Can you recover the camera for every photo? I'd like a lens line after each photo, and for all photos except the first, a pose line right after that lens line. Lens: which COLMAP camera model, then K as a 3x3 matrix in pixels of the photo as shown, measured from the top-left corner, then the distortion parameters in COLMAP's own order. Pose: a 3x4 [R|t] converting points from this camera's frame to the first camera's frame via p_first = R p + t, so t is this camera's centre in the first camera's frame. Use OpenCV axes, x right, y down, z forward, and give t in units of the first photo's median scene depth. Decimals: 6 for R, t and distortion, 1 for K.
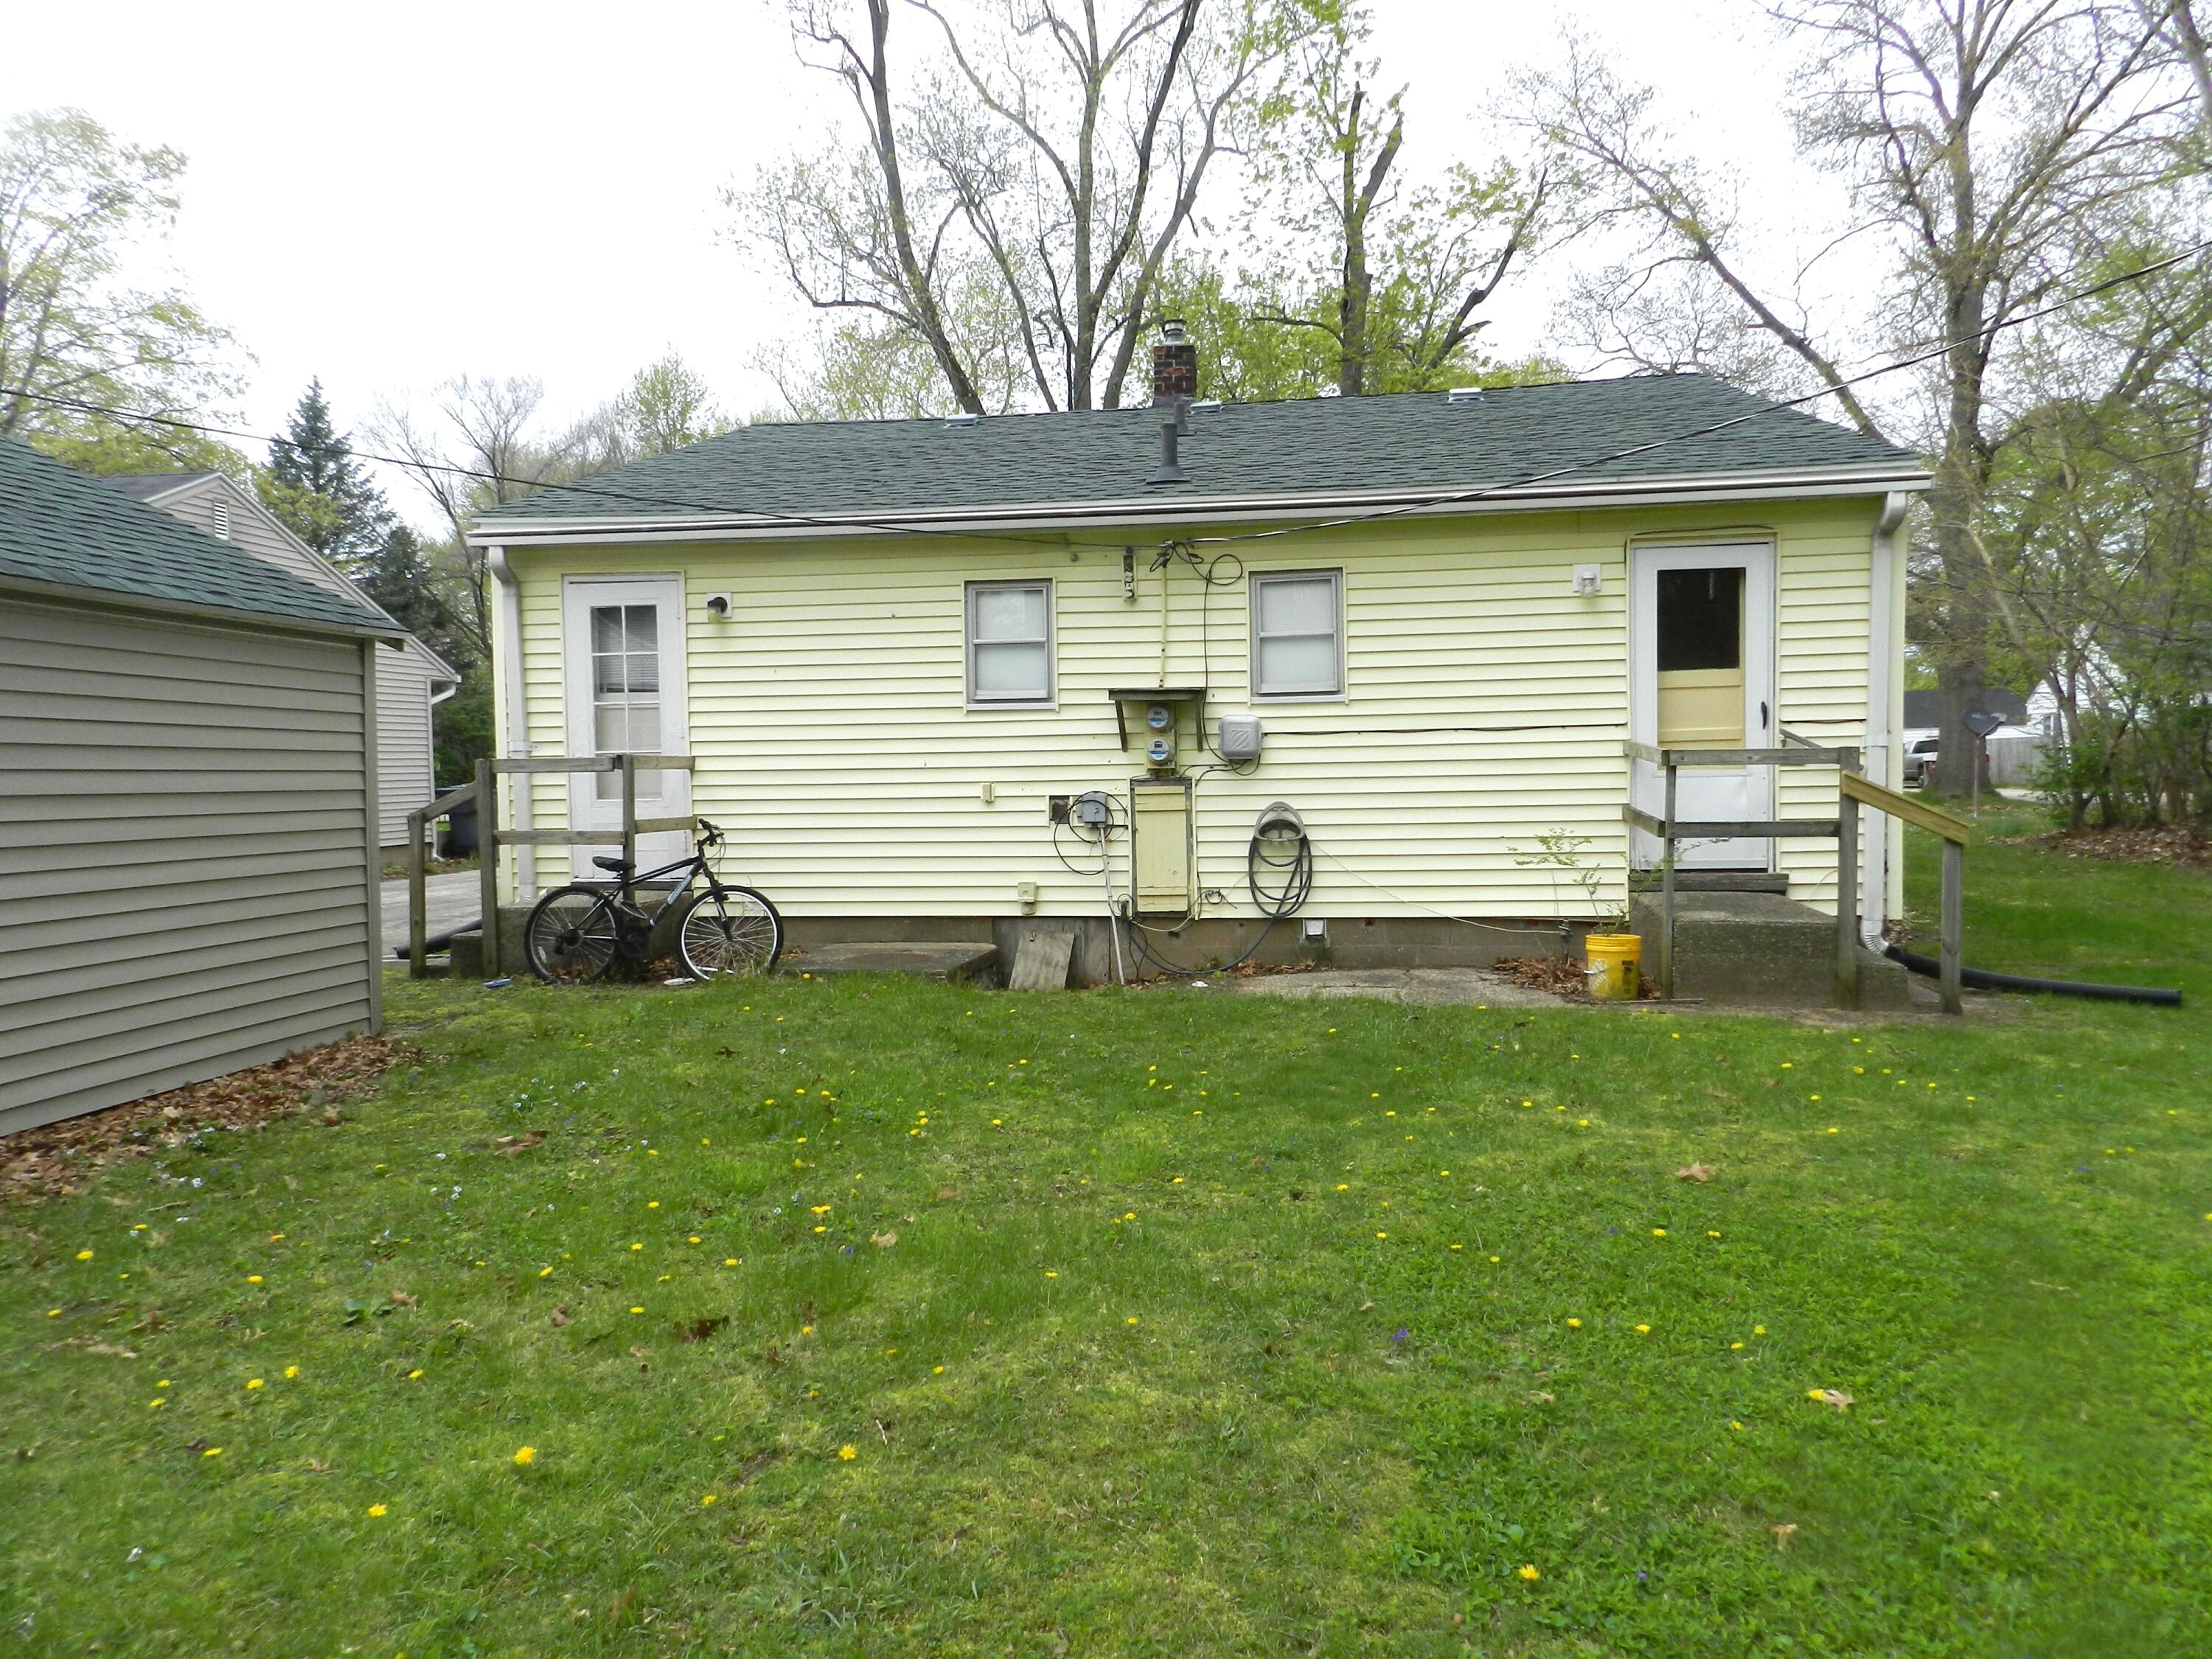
lens RADIAL K [[1486.7, 0, 1109.7], [0, 1486.7, 836.3], [0, 0, 1]] dist [0.010500, 0.001935]
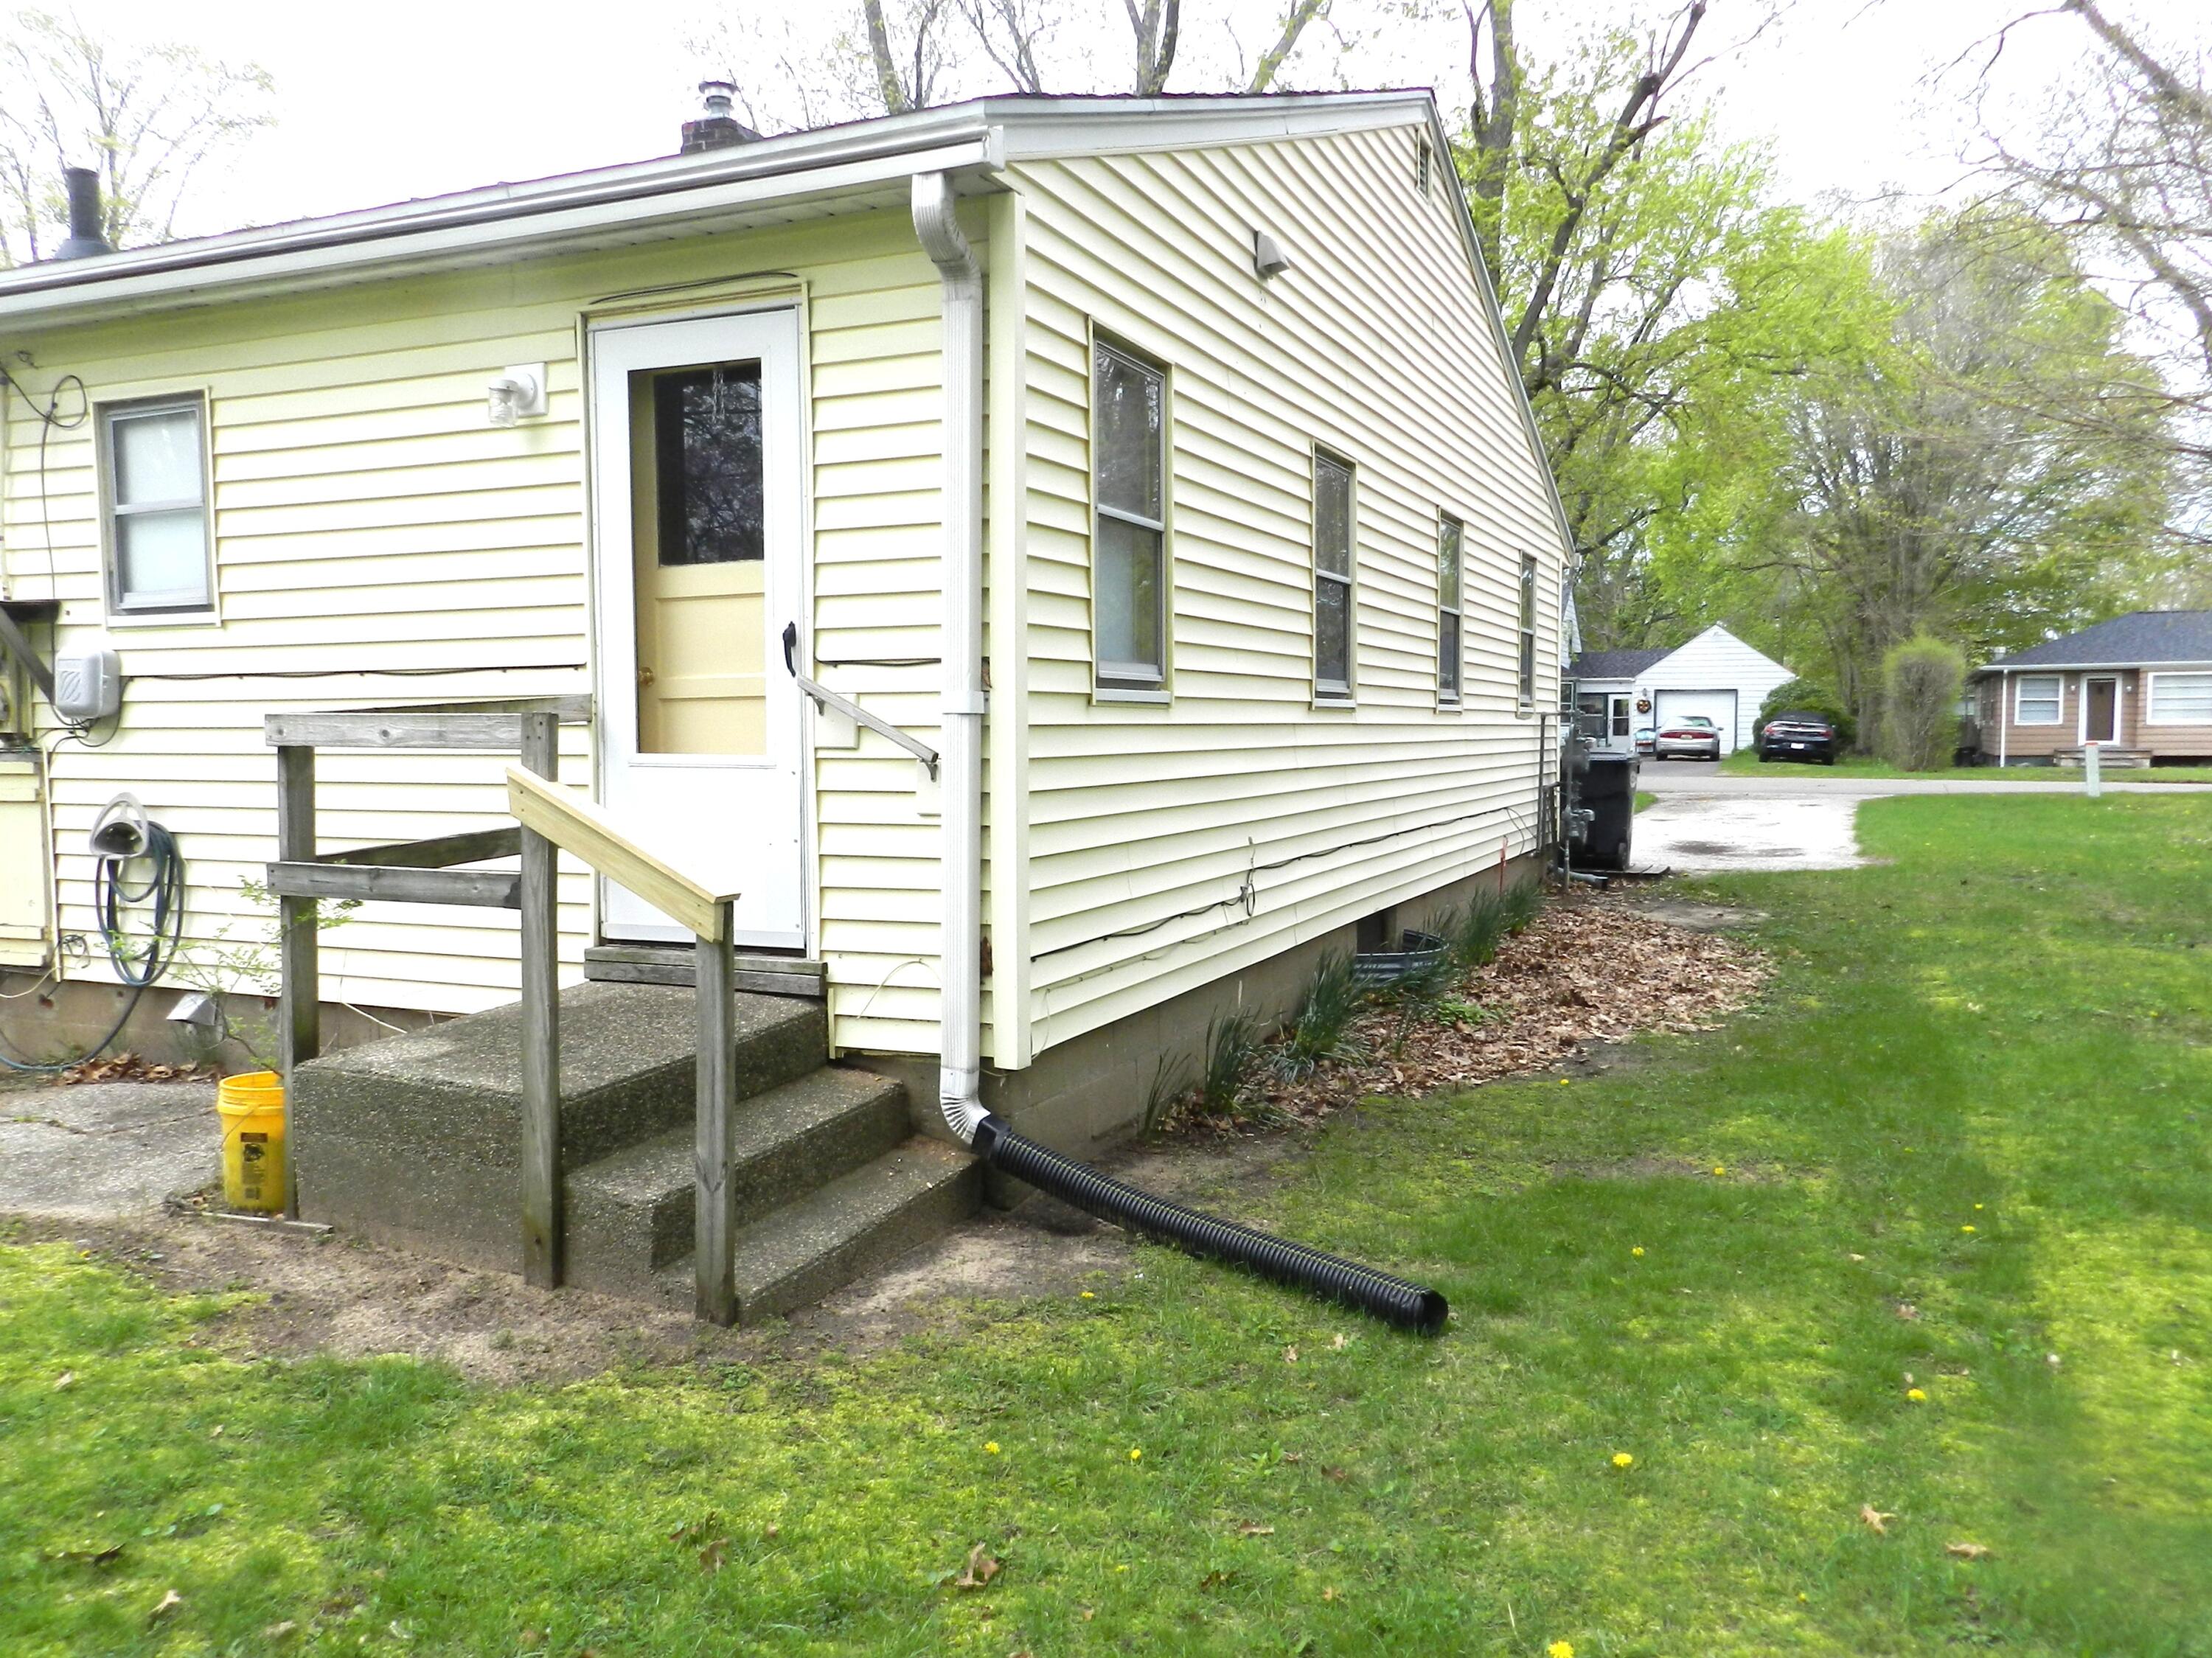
lens RADIAL K [[1645.8, 0, 1106.0], [0, 1645.8, 824.0], [0, 0, 1]] dist [0.006593, 0.000758]
pose [[0.965231, 0.031555, -0.259485, 0.657999], [-0.027175, 0.999421, 0.020451, -0.034298], [0.259981, -0.012689, 0.965530, 0.464703]]
